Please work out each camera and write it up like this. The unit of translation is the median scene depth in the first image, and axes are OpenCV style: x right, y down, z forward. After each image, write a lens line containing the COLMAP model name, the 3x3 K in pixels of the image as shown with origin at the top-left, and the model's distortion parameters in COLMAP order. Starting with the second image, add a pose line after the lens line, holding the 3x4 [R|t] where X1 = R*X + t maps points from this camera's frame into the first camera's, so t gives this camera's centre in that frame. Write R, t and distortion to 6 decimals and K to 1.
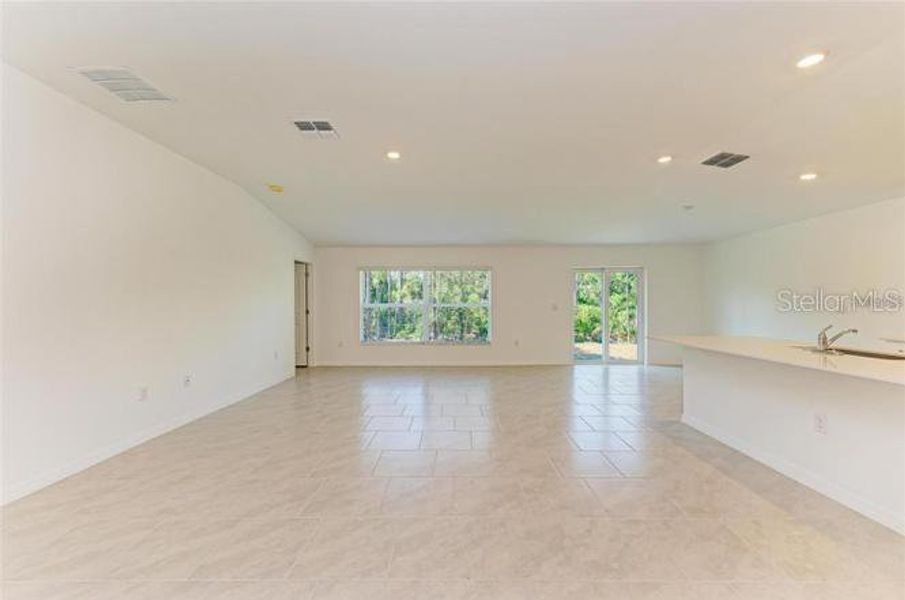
lens RADIAL K [[350.1, 0, 452.5], [0, 350.1, 300.0], [0, 0, 1]] dist [0.001380, 0.000057]
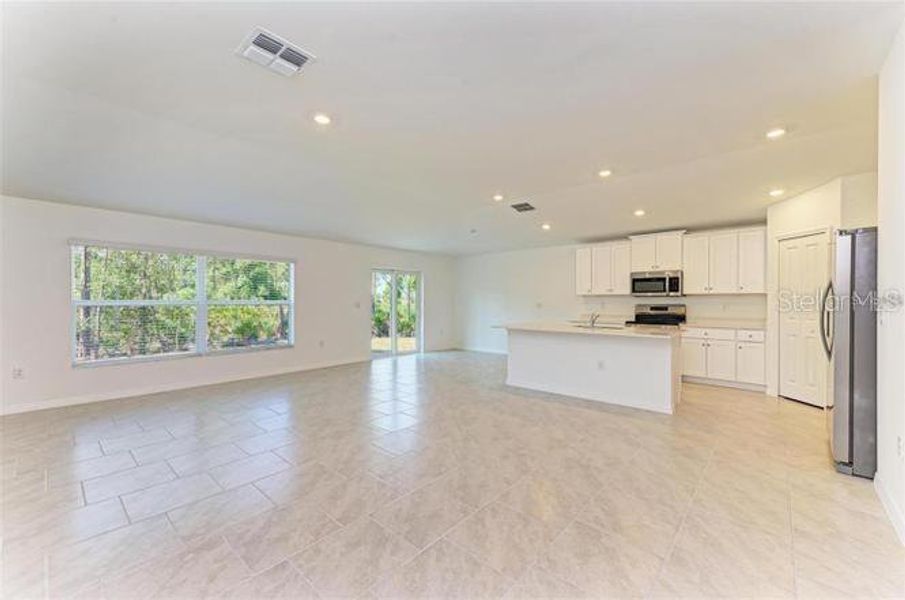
lens RADIAL K [[361.0, 0, 452.5], [0, 361.0, 300.0], [0, 0, 1]] dist [-0.000911, -0.000186]
pose [[0.653999, 0.008333, 0.756449, -0.318705], [-0.013042, 0.999915, 0.000260, 0.002157], [-0.756383, -0.010035, 0.654052, 0.111670]]
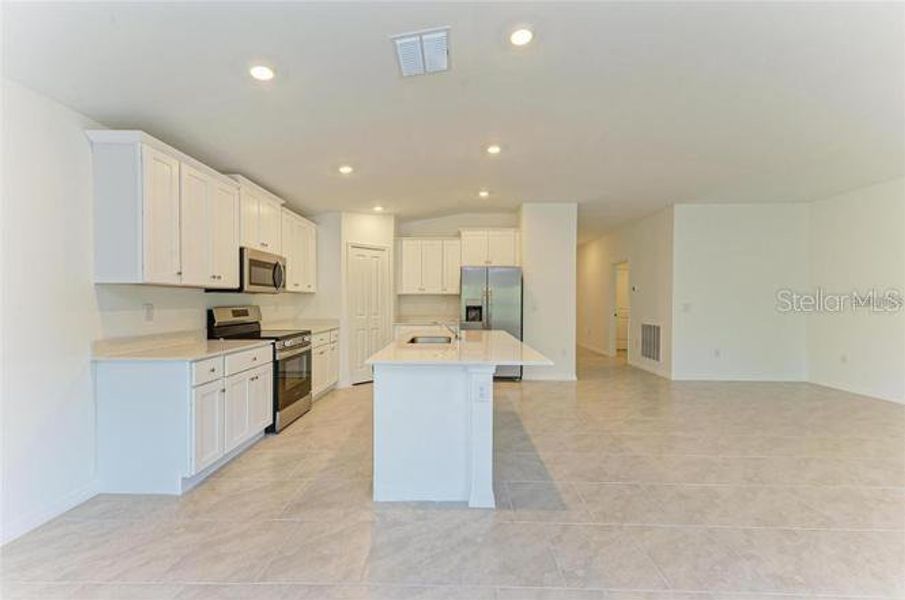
lens RADIAL K [[355.9, 0, 451.6], [0, 355.9, 309.6], [0, 0, 1]] dist [0.011680, 0.000016]
pose [[-1.000000, 0.000535, -0.000652, 0.392782], [0.000527, 0.999921, 0.012597, 0.005941], [0.000659, 0.012597, -0.999920, 0.849506]]
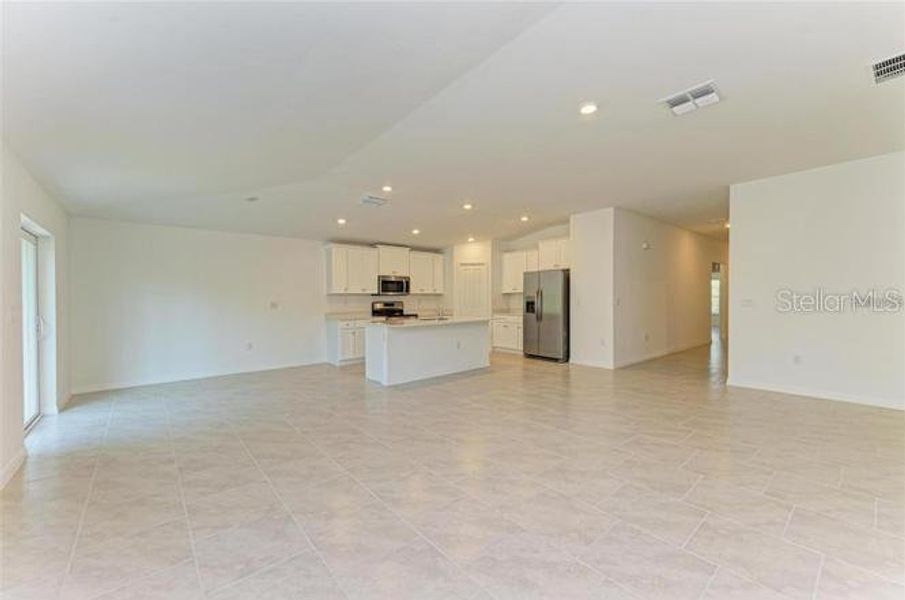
lens RADIAL K [[361.0, 0, 452.5], [0, 361.0, 300.0], [0, 0, 1]] dist [-0.000911, -0.000186]
pose [[-0.659955, 0.008272, 0.751260, -0.306033], [0.003476, 0.999962, -0.007957, 0.011925], [-0.751297, -0.002640, -0.659959, 0.929987]]
